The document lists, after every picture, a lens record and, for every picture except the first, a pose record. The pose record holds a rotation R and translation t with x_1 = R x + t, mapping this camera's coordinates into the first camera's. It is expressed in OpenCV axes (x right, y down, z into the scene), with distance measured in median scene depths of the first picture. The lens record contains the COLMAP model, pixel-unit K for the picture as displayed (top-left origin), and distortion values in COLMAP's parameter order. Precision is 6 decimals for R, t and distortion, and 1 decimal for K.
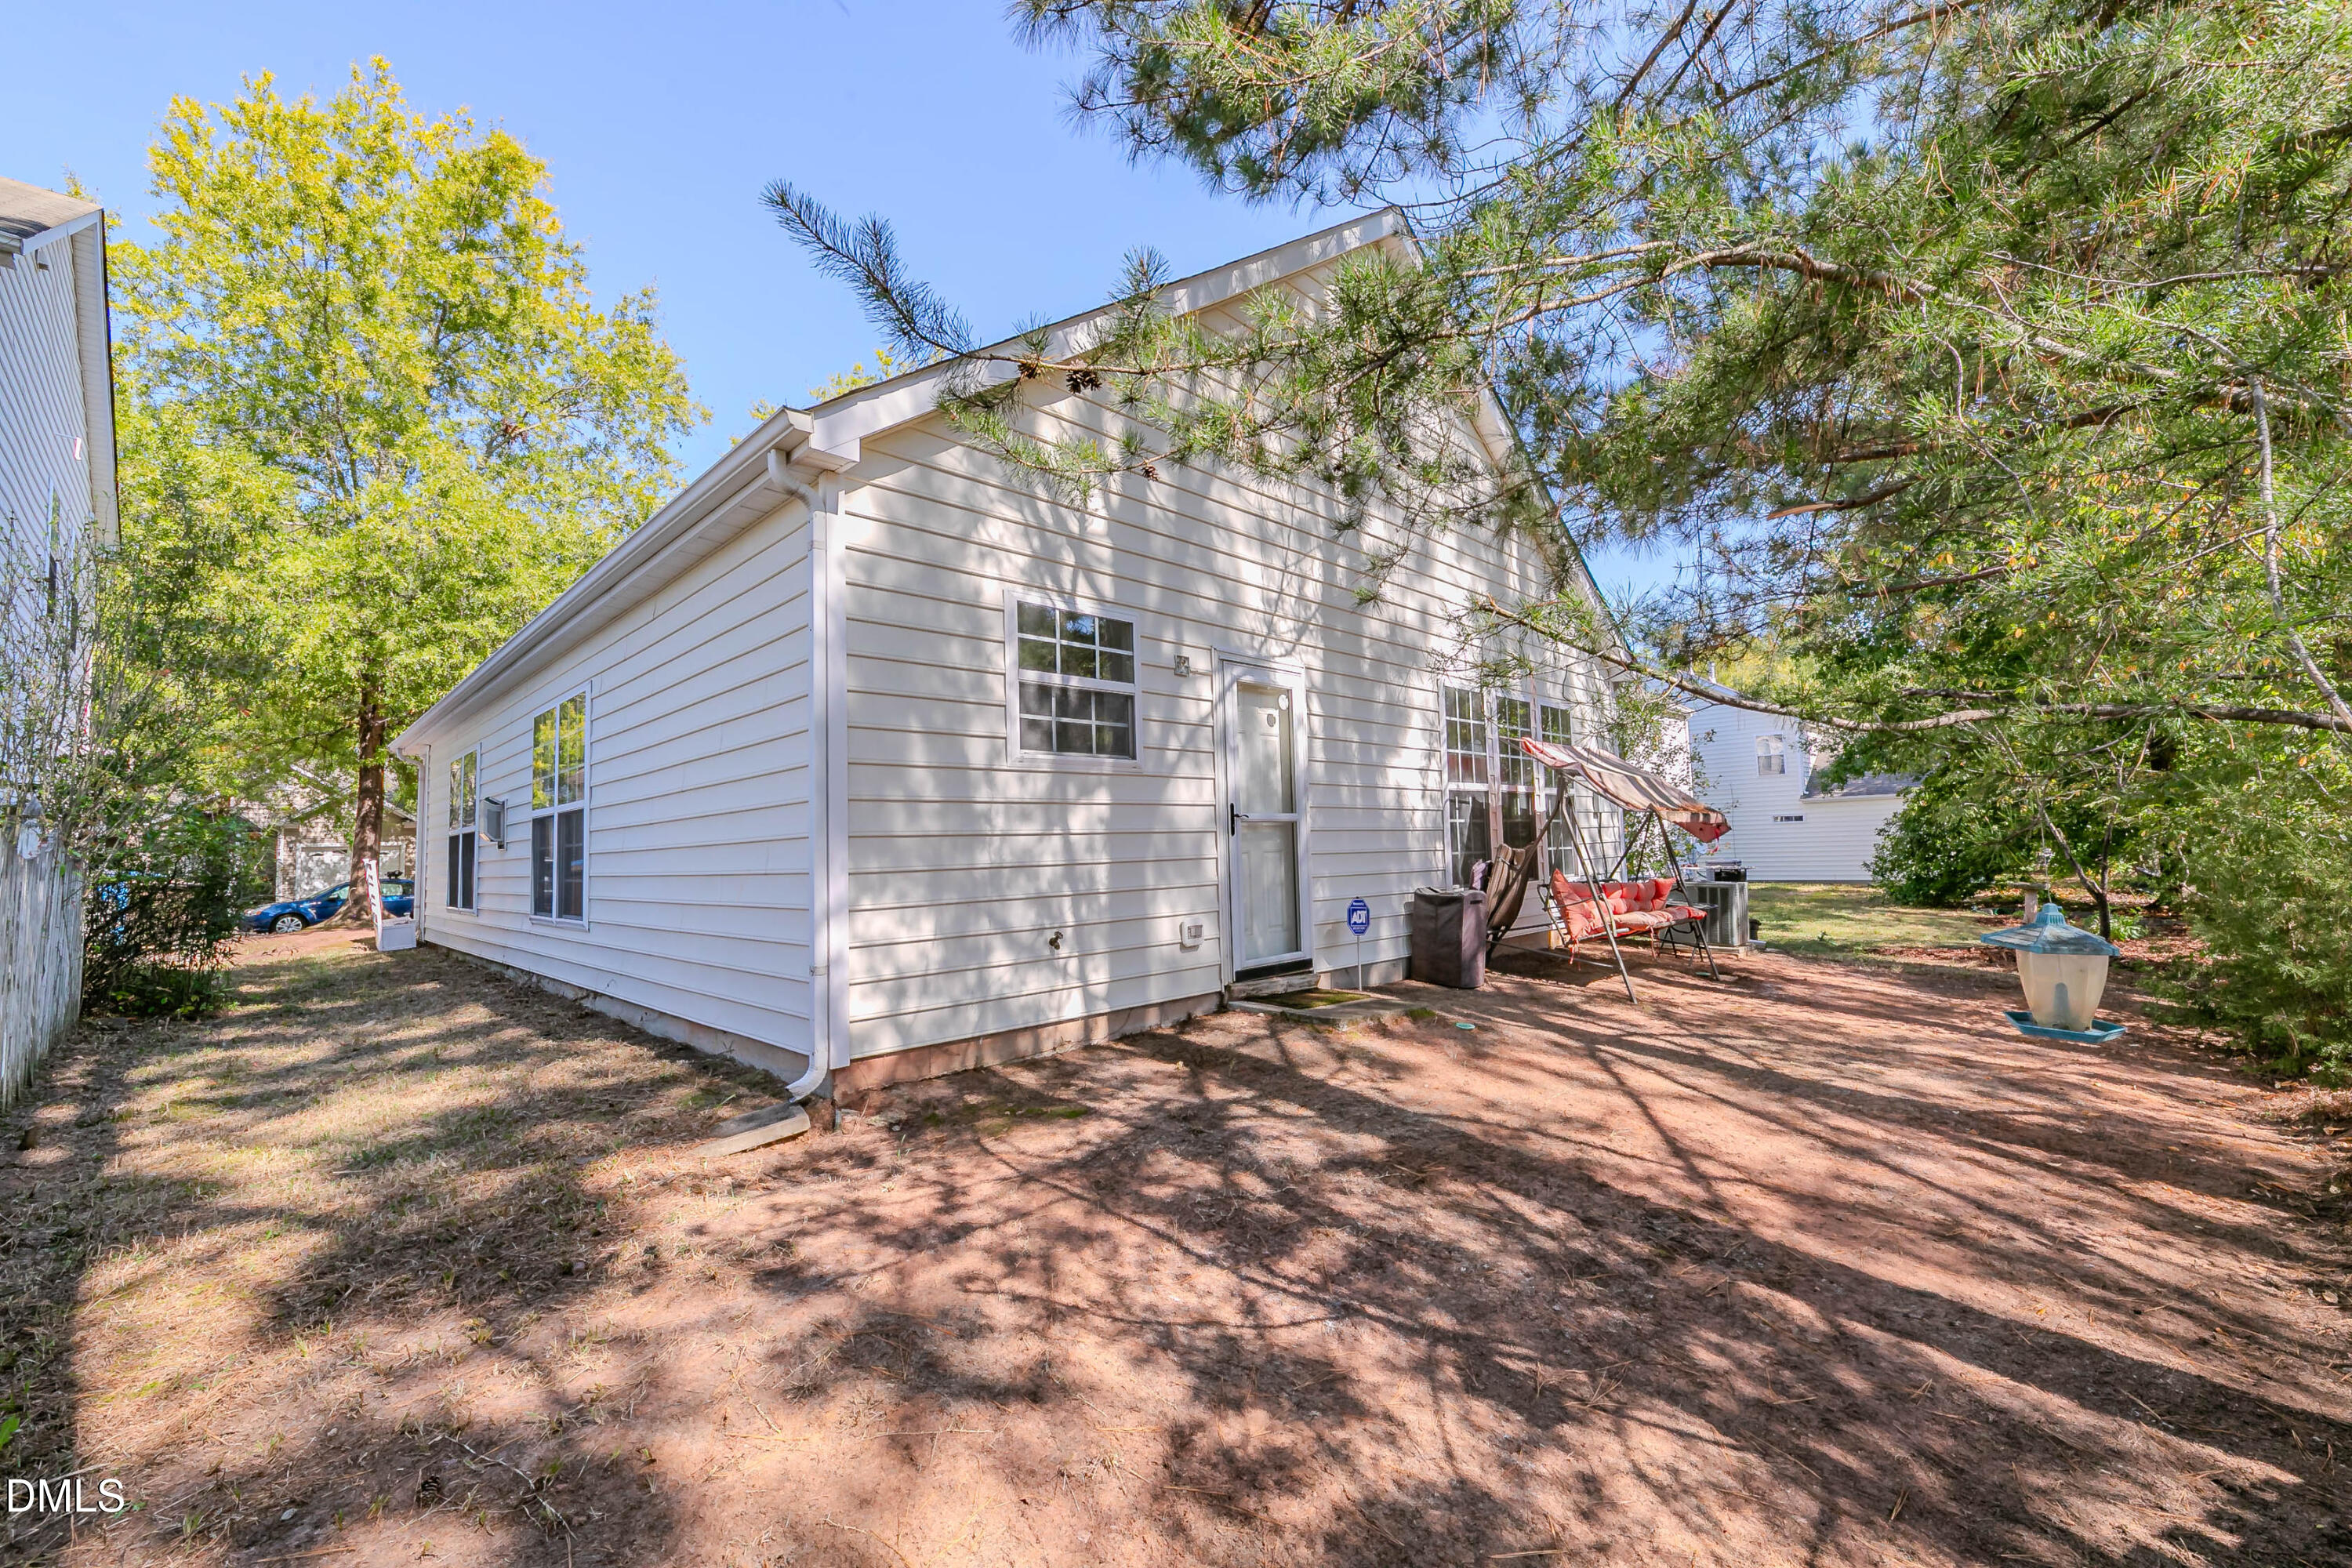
lens RADIAL K [[943.0, 0, 1185.6], [0, 943.0, 778.5], [0, 0, 1]] dist [0.003657, -0.002620]
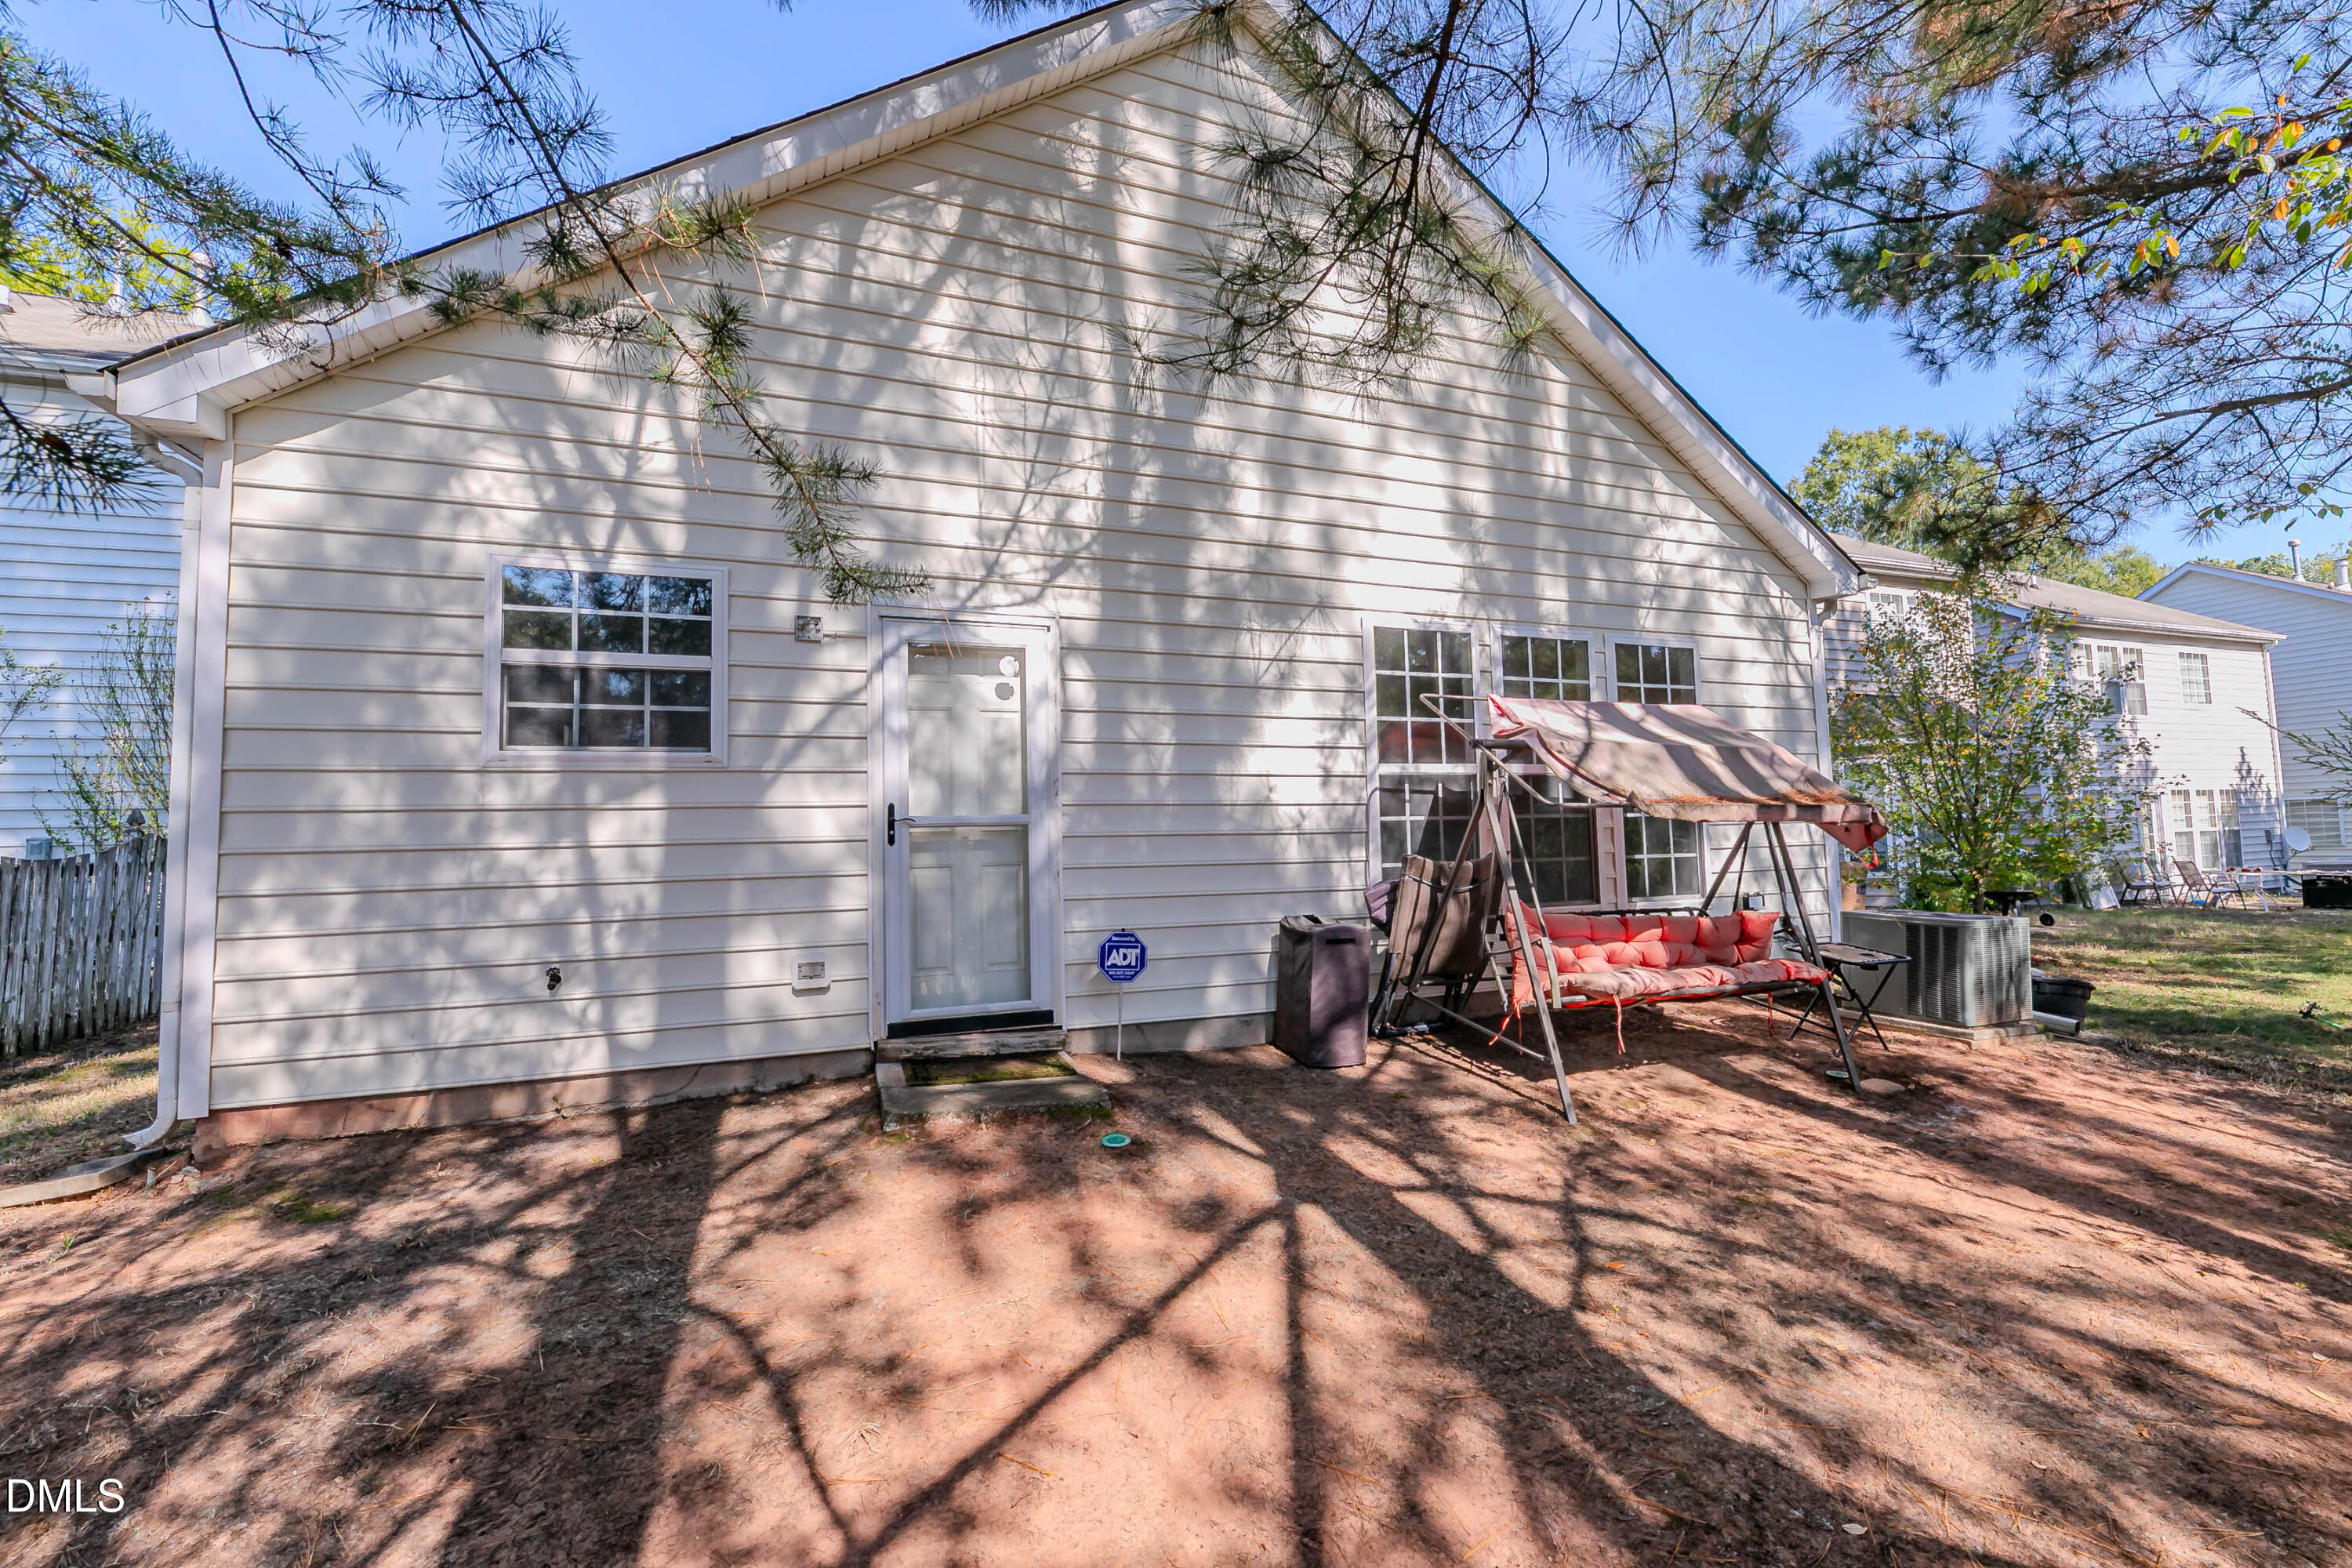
lens RADIAL K [[943.0, 0, 1185.6], [0, 943.0, 778.5], [0, 0, 1]] dist [0.003657, -0.002620]
pose [[0.910990, -0.018590, -0.412008, 0.663632], [0.026183, 0.999575, 0.012790, 0.002589], [0.411596, -0.022439, 0.911090, 0.459860]]
